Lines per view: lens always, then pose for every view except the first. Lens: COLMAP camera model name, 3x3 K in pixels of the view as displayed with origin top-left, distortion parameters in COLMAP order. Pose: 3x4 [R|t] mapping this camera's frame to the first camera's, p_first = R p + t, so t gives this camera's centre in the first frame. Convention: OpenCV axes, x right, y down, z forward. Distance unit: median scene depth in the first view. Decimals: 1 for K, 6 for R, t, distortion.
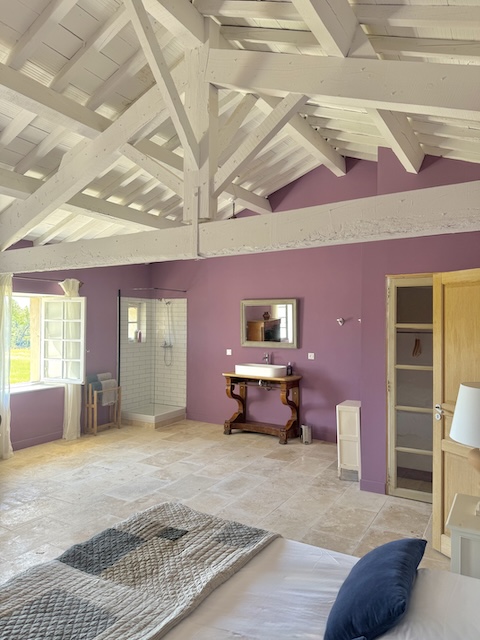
lens RADIAL K [[442.4, 0, 240.0], [0, 442.4, 320.0], [0, 0, 1]] dist [0.052803, -0.084851]
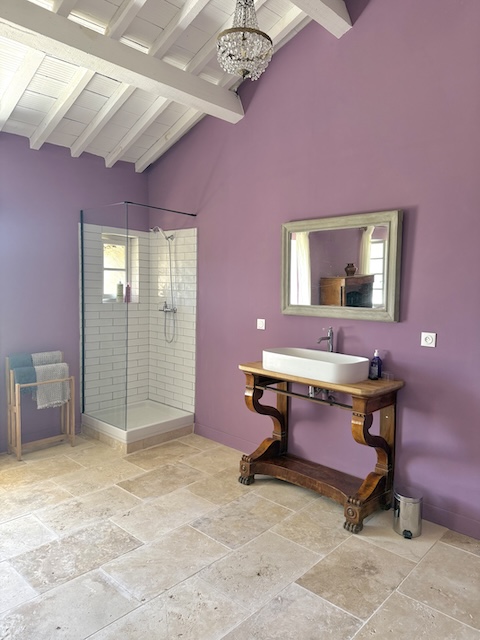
lens RADIAL K [[442.4, 0, 240.0], [0, 442.4, 320.0], [0, 0, 1]] dist [0.052803, -0.084851]
pose [[0.975986, 0.033366, -0.215261, 0.069223], [-0.017640, 0.997060, 0.074568, 0.030153], [0.217116, -0.068980, 0.973705, 0.502708]]
